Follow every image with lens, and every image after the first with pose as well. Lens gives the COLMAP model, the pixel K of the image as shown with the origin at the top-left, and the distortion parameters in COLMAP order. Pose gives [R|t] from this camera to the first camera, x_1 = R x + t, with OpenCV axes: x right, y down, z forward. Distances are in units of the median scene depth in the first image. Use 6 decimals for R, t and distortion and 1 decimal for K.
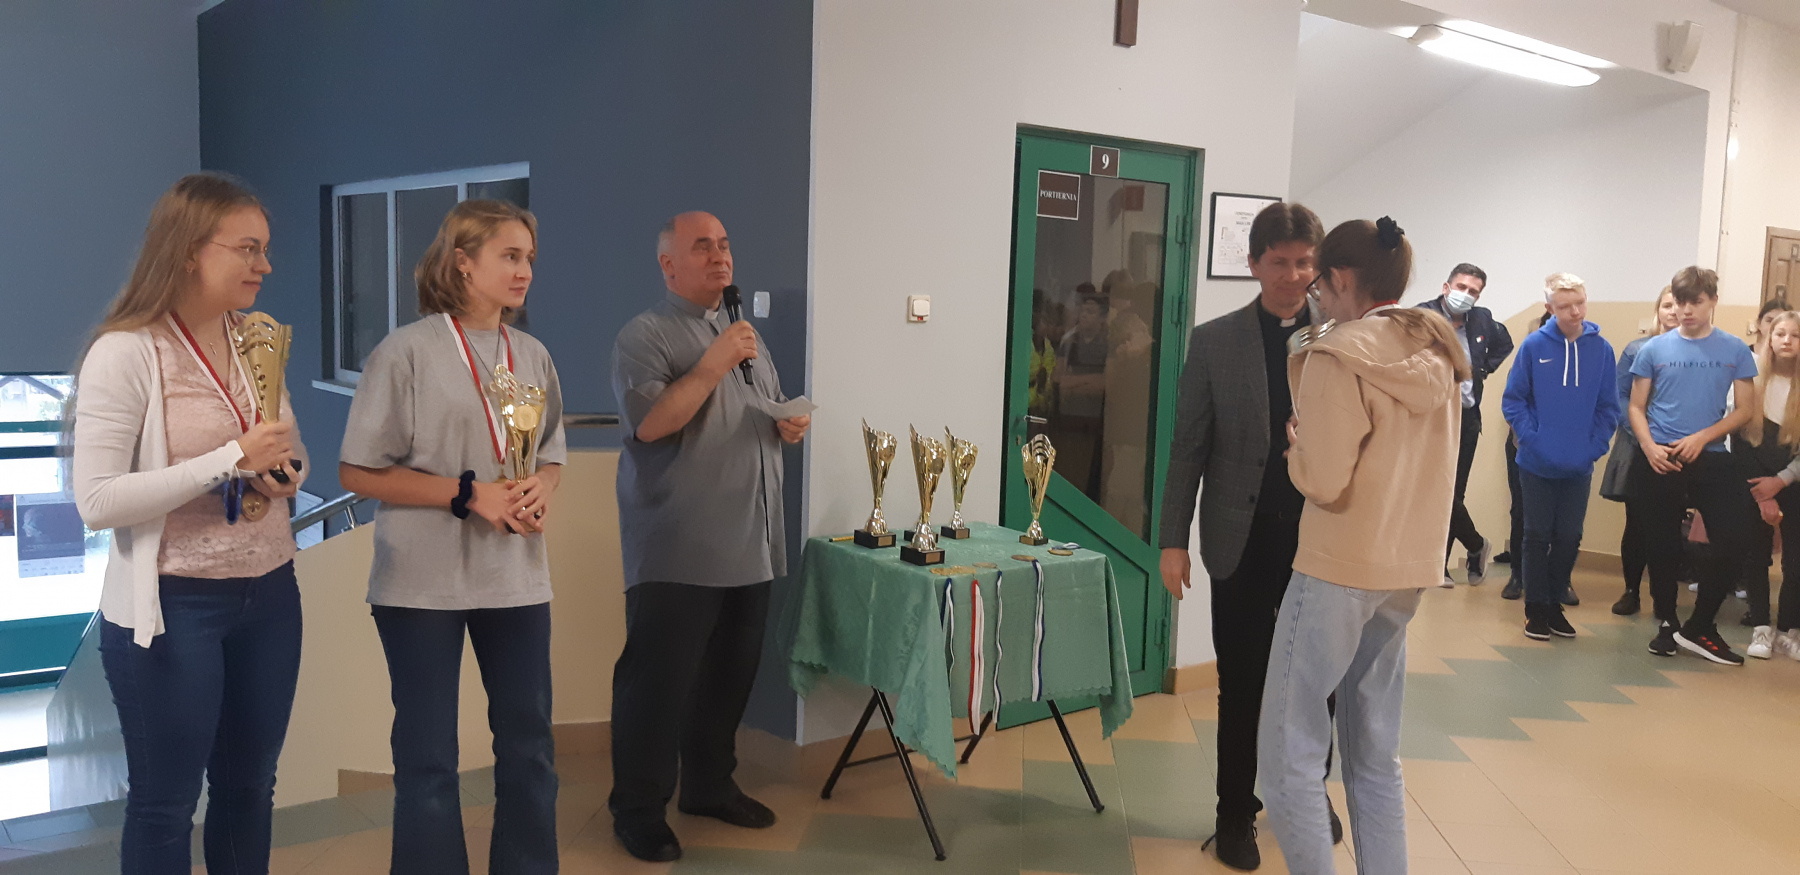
lens RADIAL K [[1396.2, 0, 876.4], [0, 1396.2, 458.6], [0, 0, 1]] dist [0.071112, -0.137877]
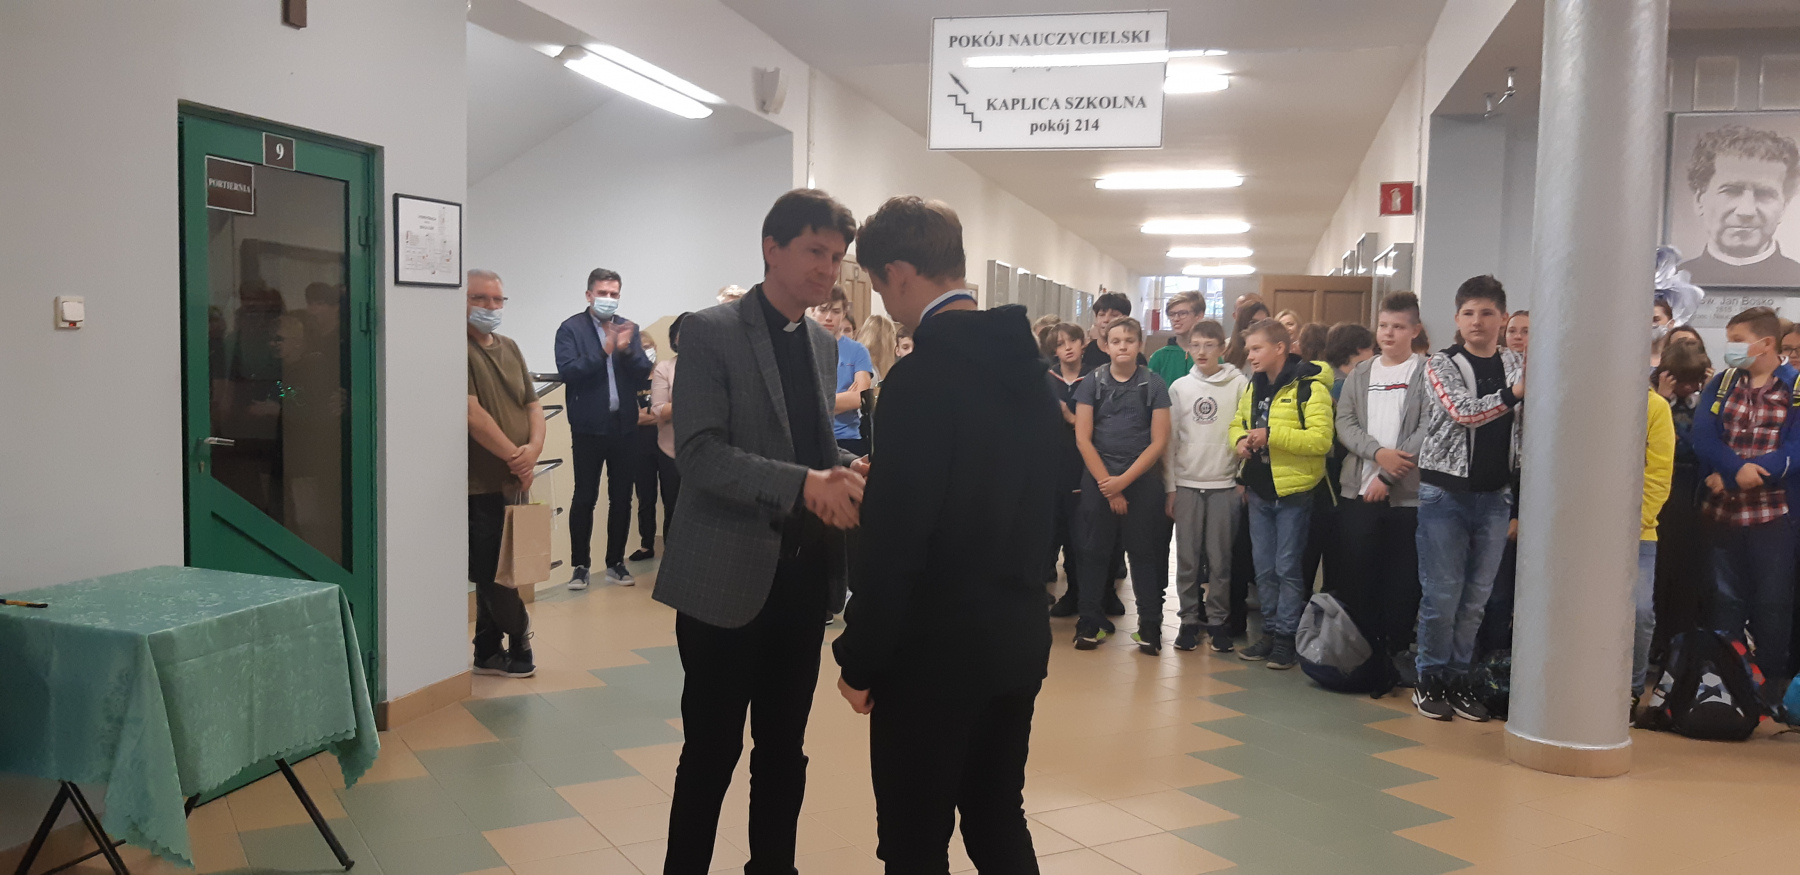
lens RADIAL K [[1396.2, 0, 894.1], [0, 1396.2, 442.7], [0, 0, 1]] dist [0.071112, -0.137877]
pose [[0.800558, -0.057795, 0.596462, -0.071909], [0.073123, 0.997322, -0.001506, 0.004773], [-0.594777, 0.044820, 0.802640, 0.047907]]
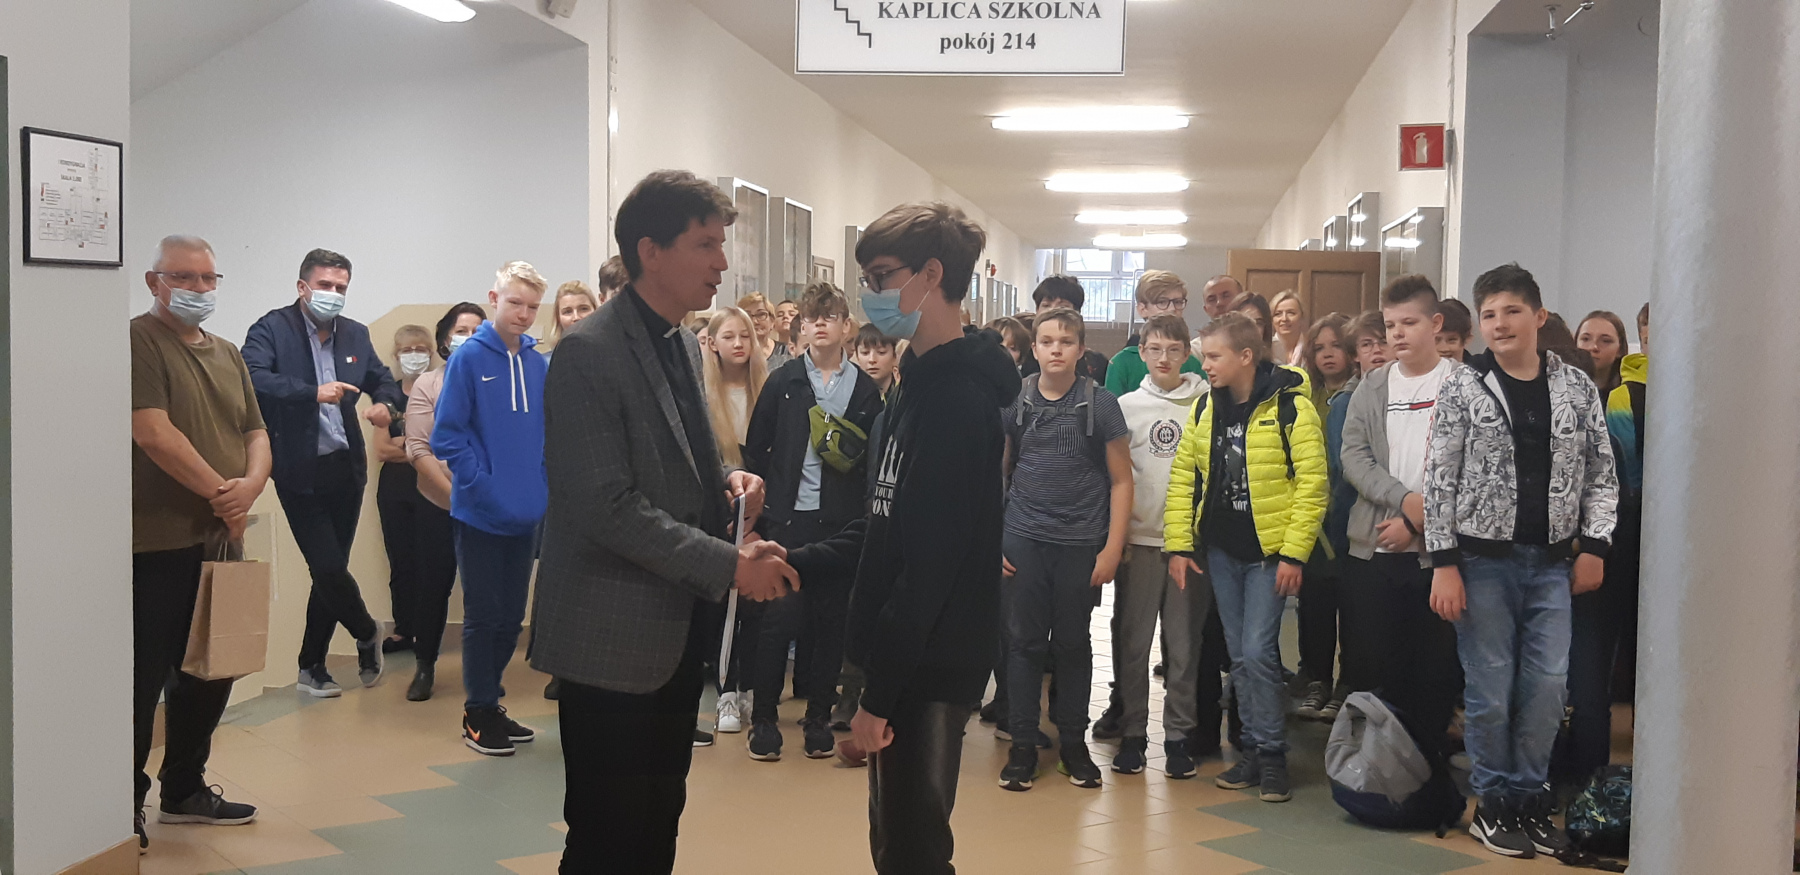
lens RADIAL K [[1932.7, 0, 897.1], [0, 1932.7, 434.9], [0, 0, 1]] dist [0.038396, 0.000000]
pose [[0.729637, -0.051291, 0.681909, -0.084156], [0.083507, 0.996403, -0.014405, -0.006788], [-0.678717, 0.067455, 0.731296, 0.111167]]
